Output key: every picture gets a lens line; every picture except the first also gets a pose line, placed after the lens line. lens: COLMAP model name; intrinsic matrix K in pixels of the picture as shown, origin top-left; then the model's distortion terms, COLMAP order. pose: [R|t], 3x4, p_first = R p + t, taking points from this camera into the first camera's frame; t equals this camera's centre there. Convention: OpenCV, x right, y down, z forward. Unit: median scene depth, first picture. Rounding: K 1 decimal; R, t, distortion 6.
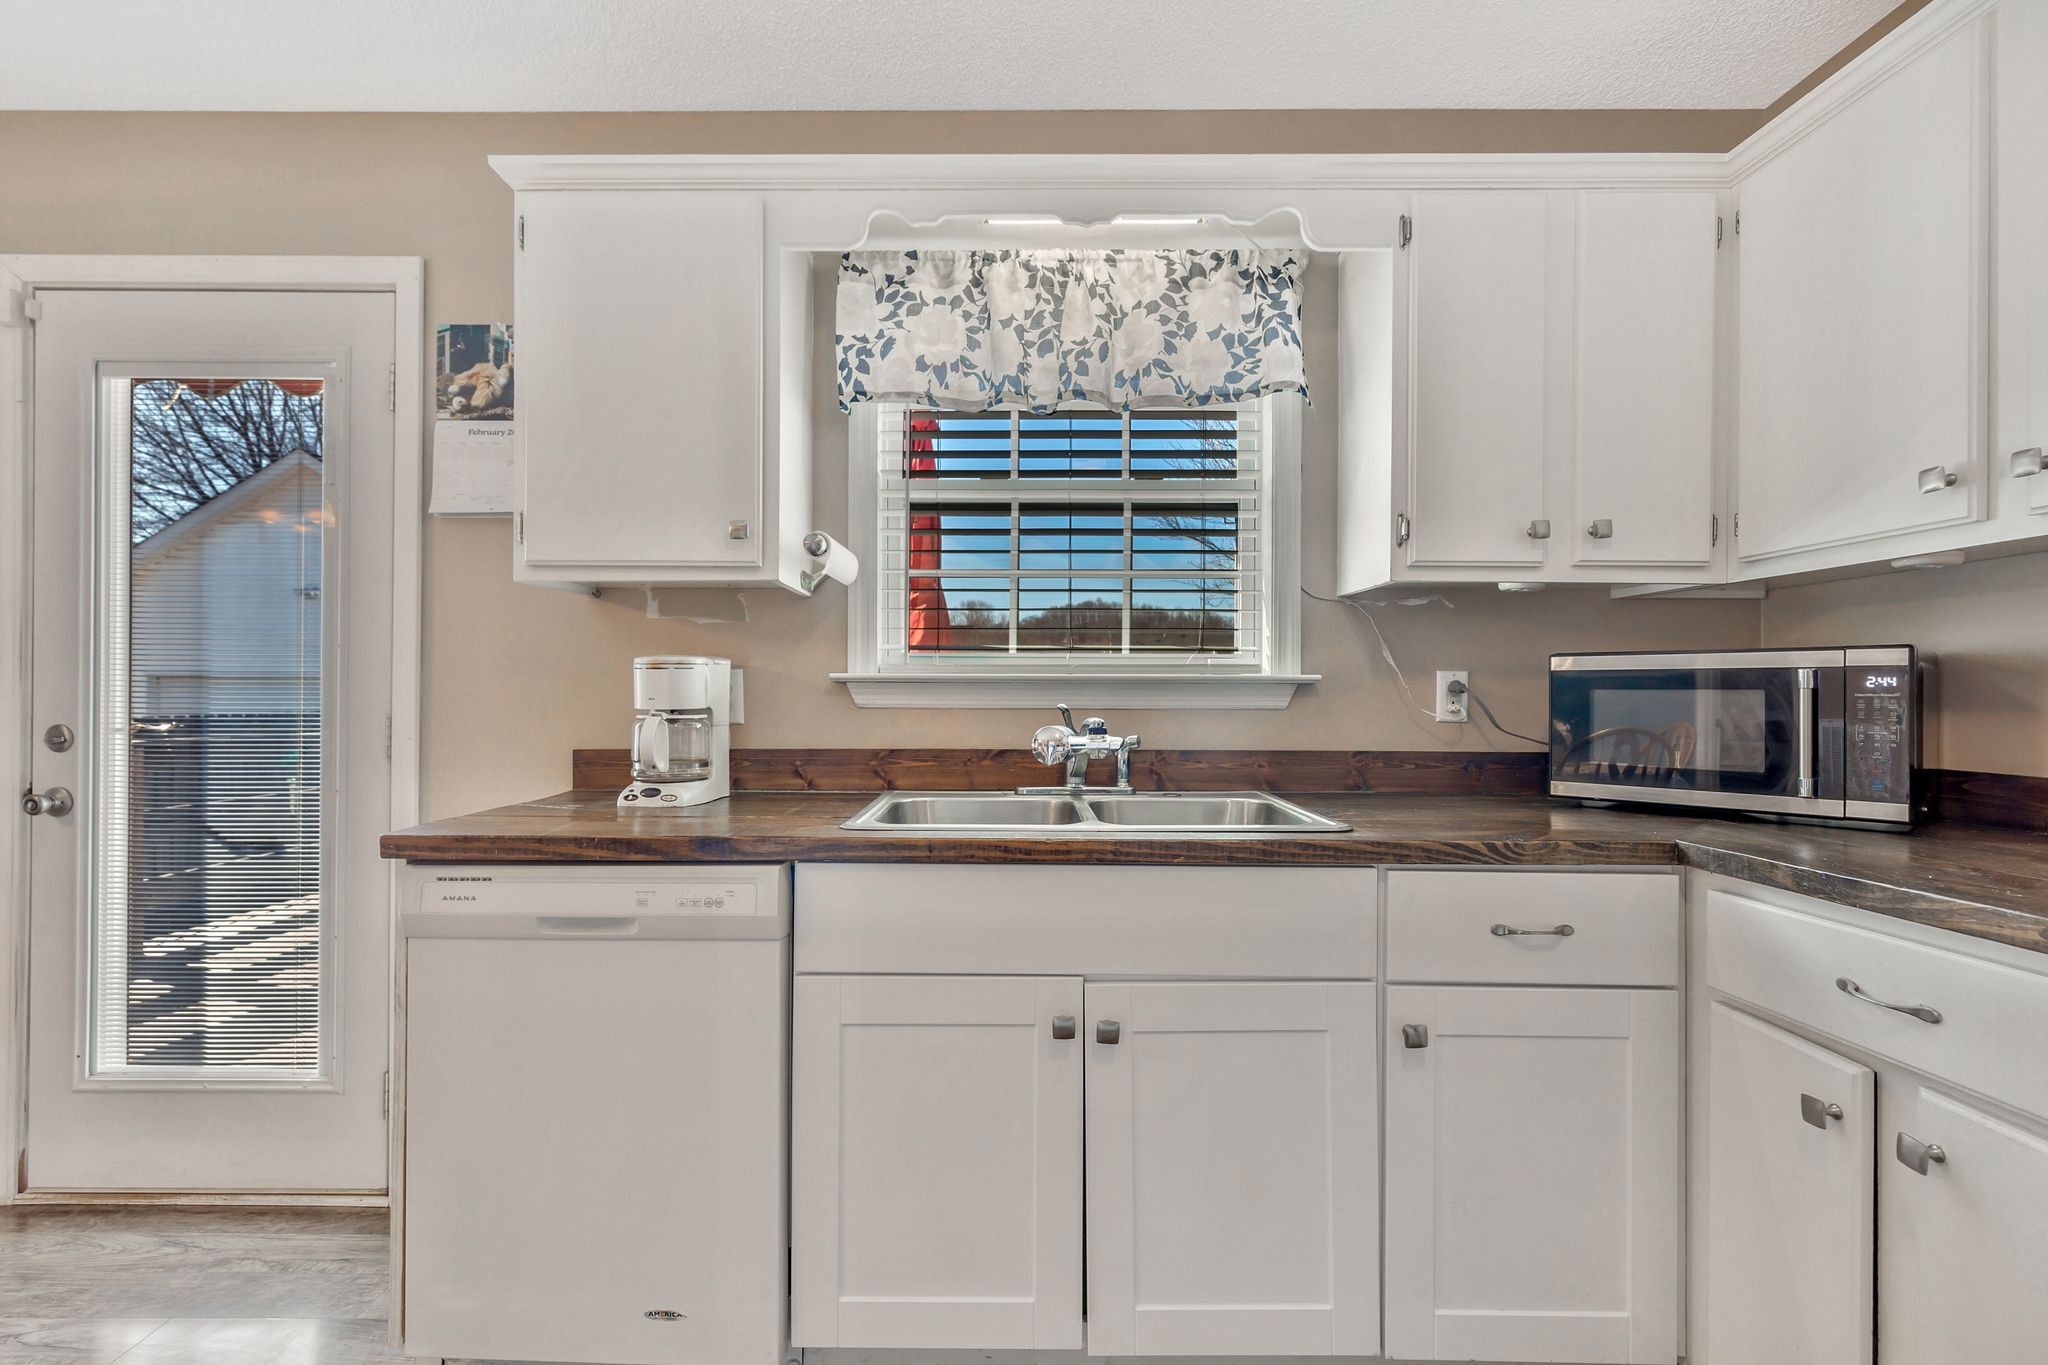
lens RADIAL K [[942.8, 0, 1043.1], [0, 942.8, 686.7], [0, 0, 1]] dist [0.003859, 0.001464]
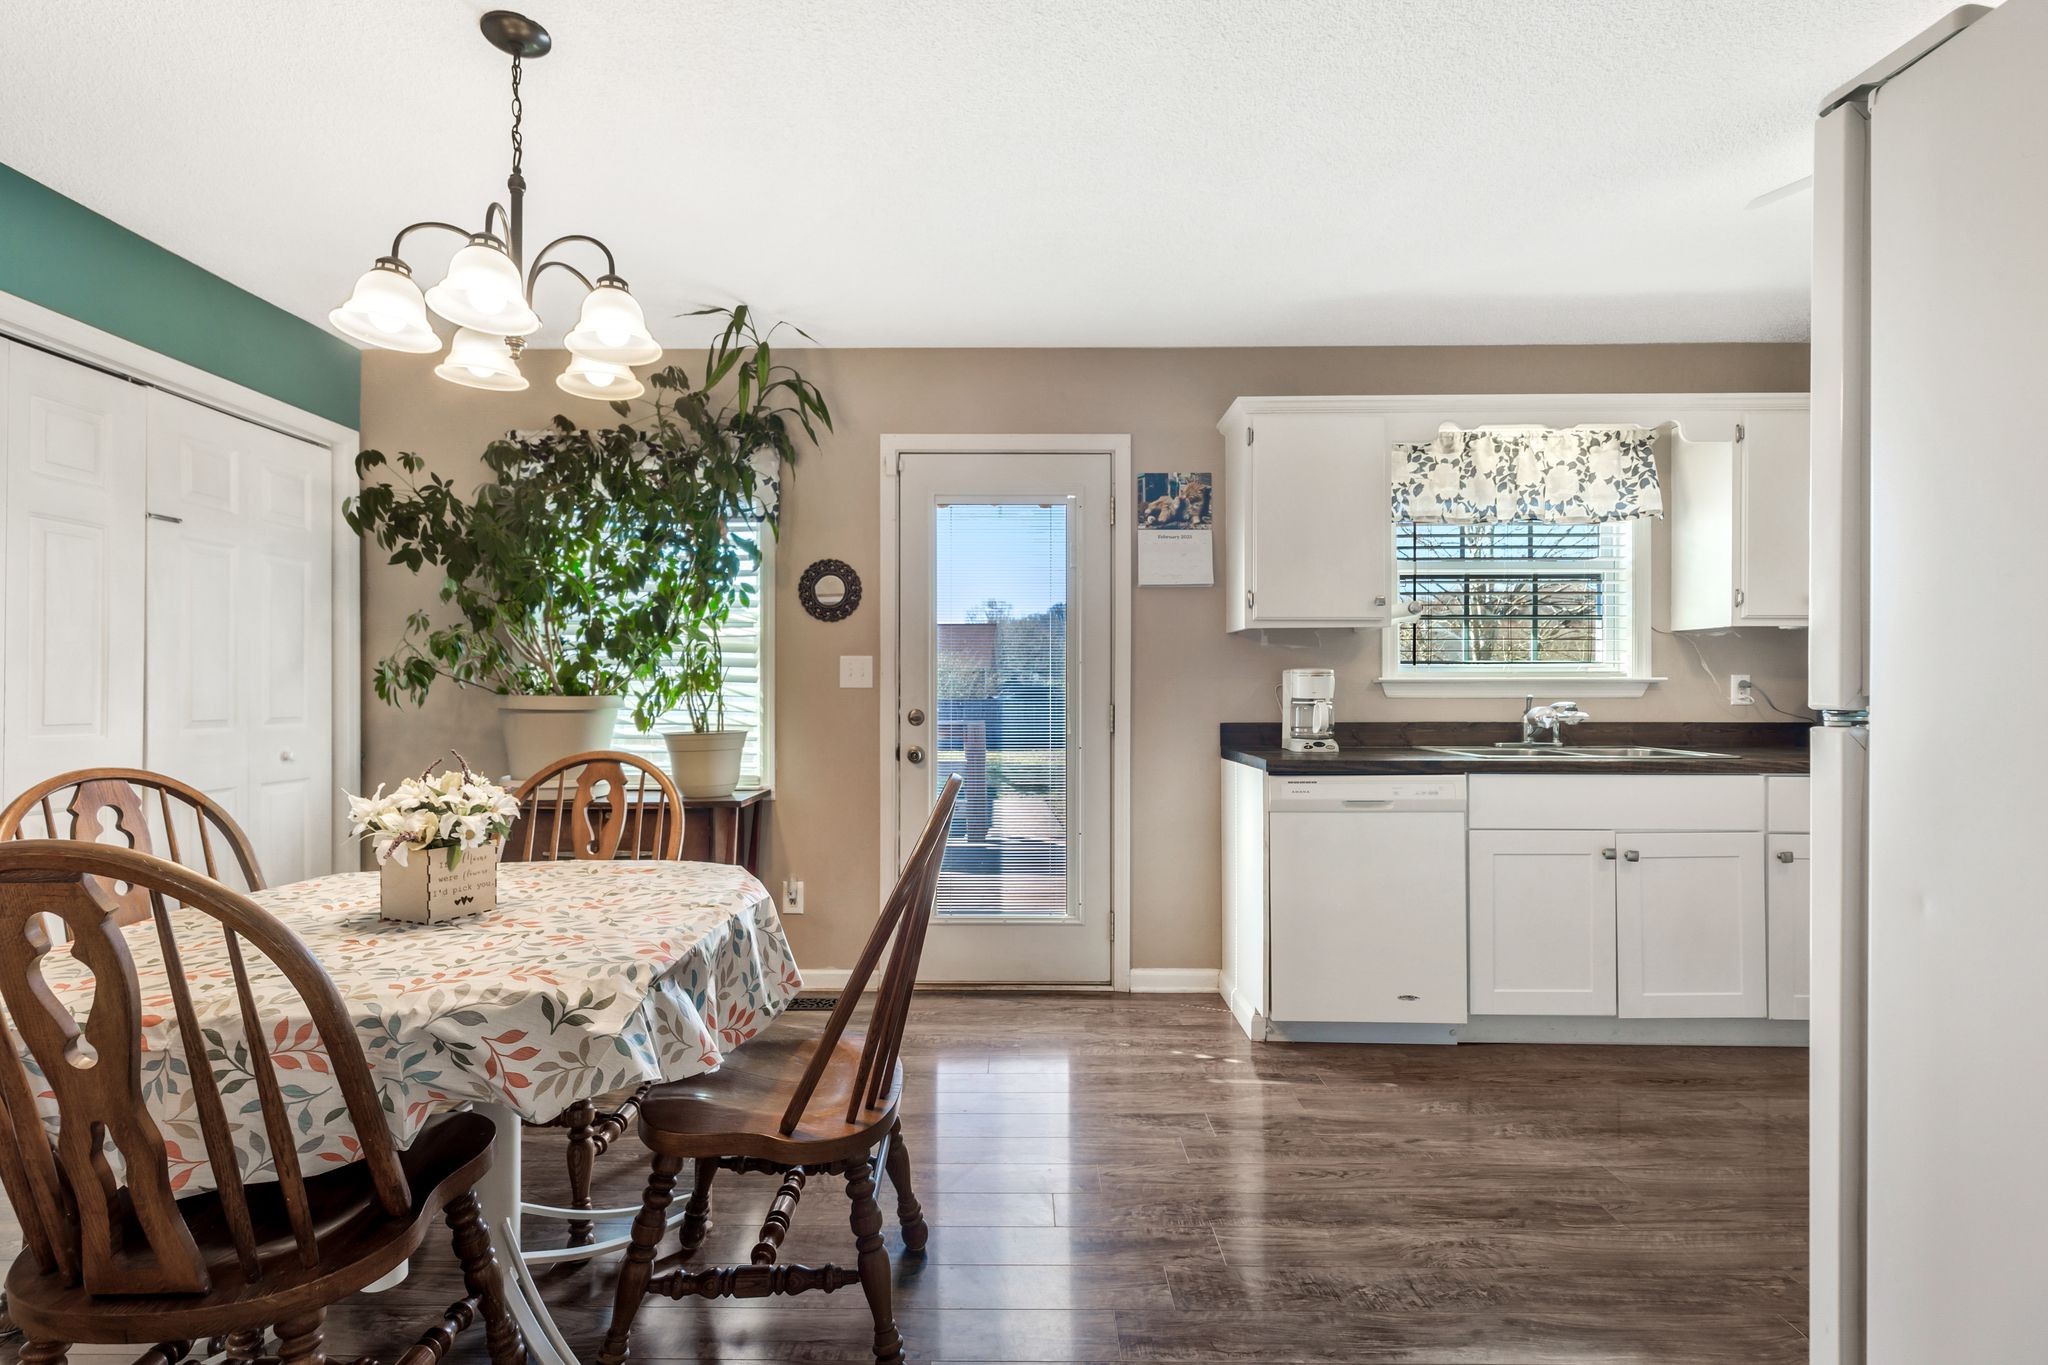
lens RADIAL K [[980.8, 0, 1010.2], [0, 980.8, 686.9], [0, 0, 1]] dist [-0.001836, 0.000500]
pose [[0.999955, -0.004109, -0.008595, -0.900053], [0.004109, 0.999992, 0.000039, -0.000880], [0.008595, -0.000075, 0.999963, -0.803910]]
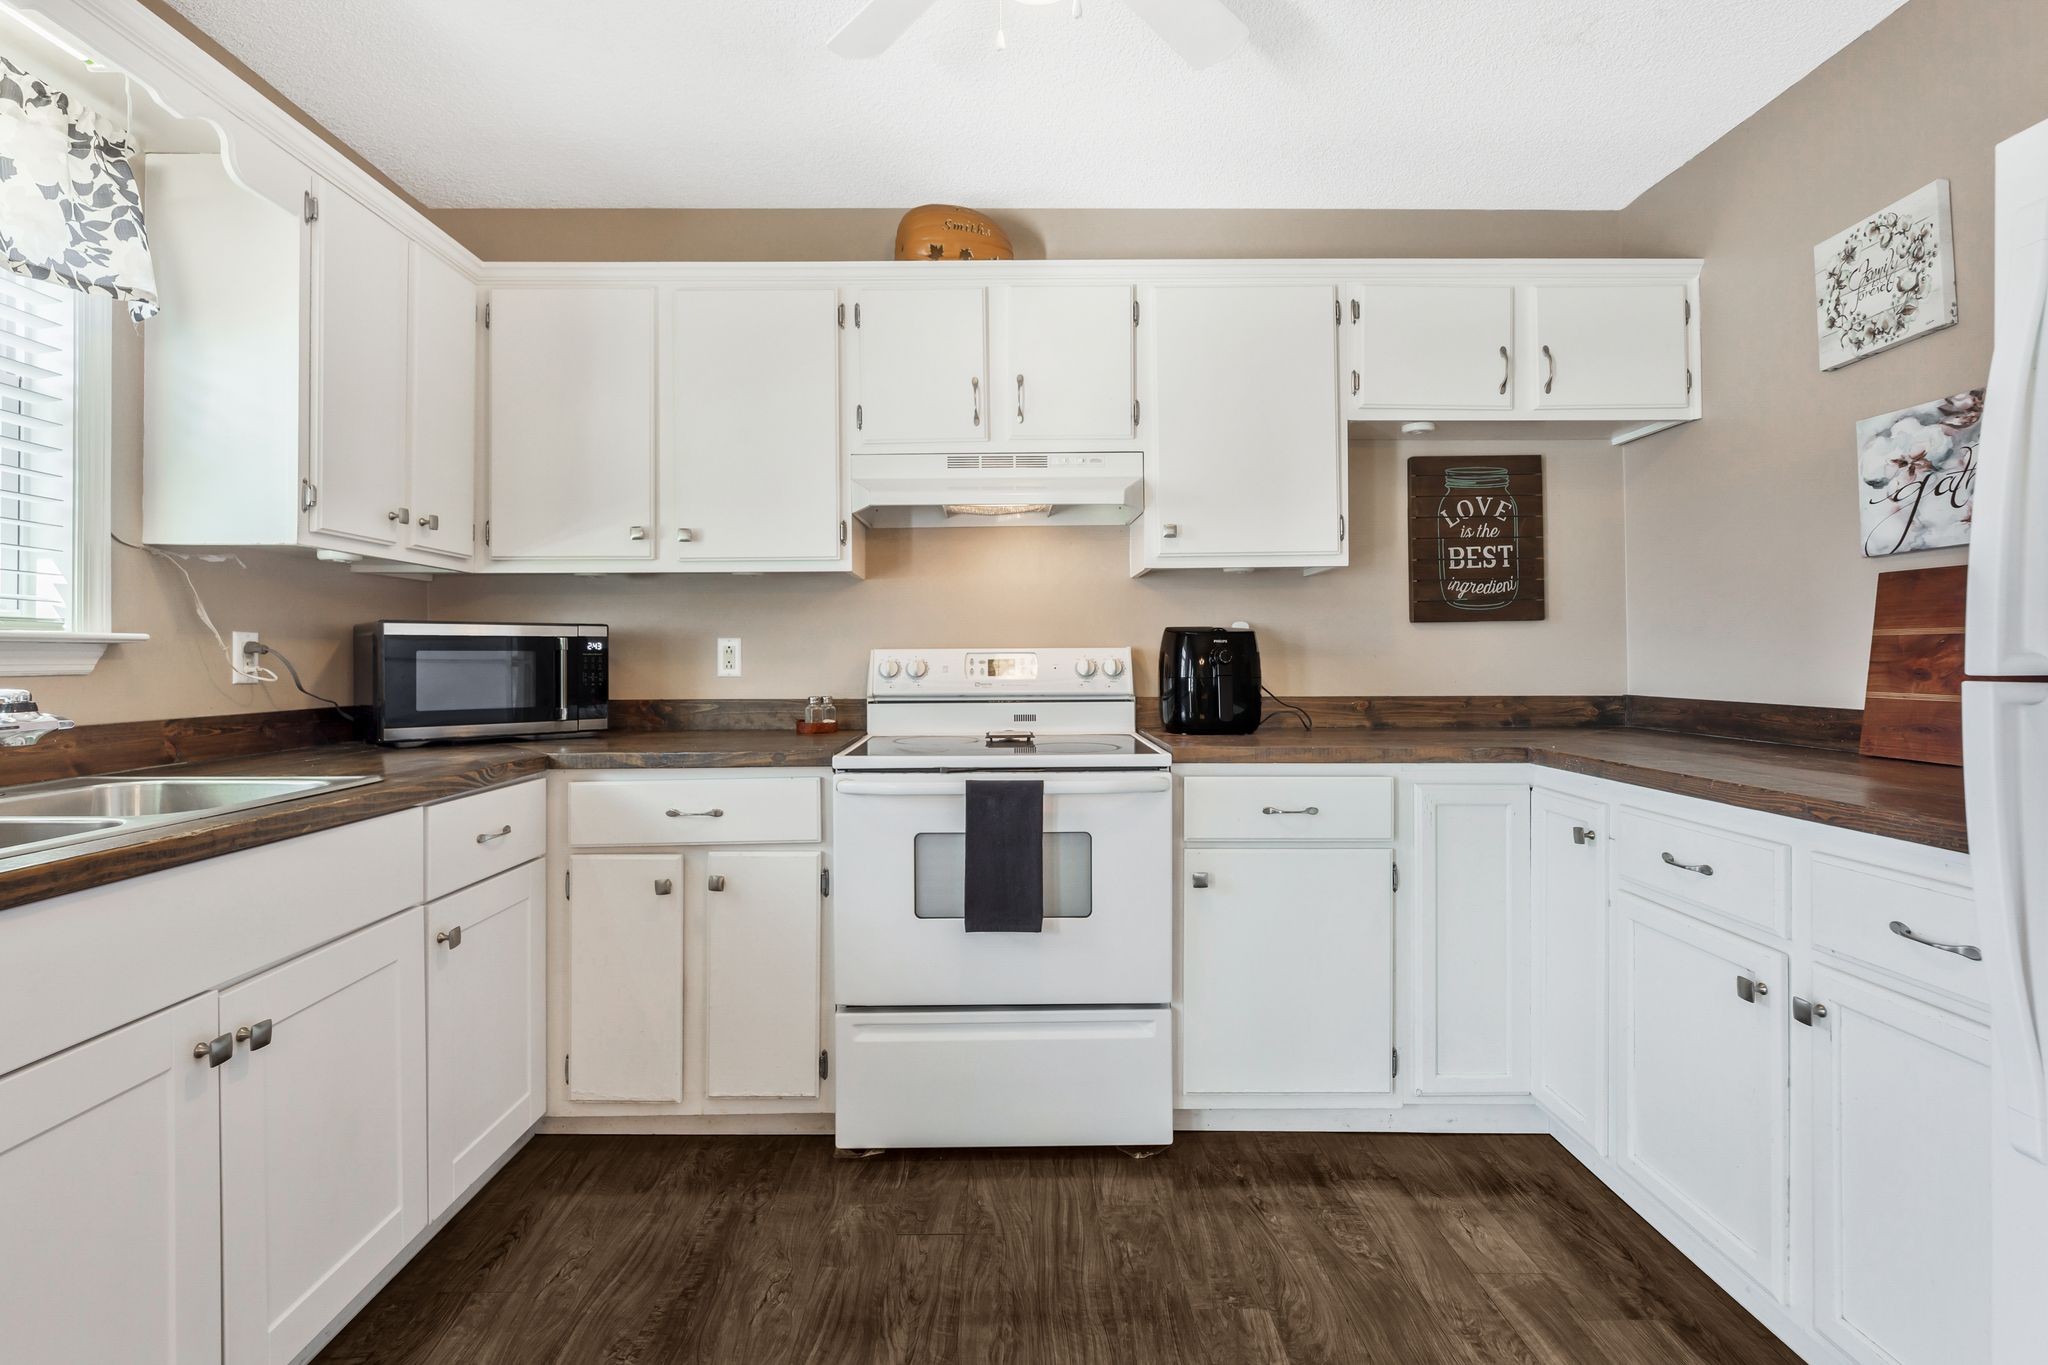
lens RADIAL K [[980.8, 0, 995.9], [0, 980.8, 650.1], [0, 0, 1]] dist [-0.001836, 0.000500]
pose [[0.006488, 0.001659, 0.999978, -0.616513], [-0.003493, 0.999993, -0.001637, 0.001174], [-0.999973, -0.003482, 0.006494, 0.215256]]
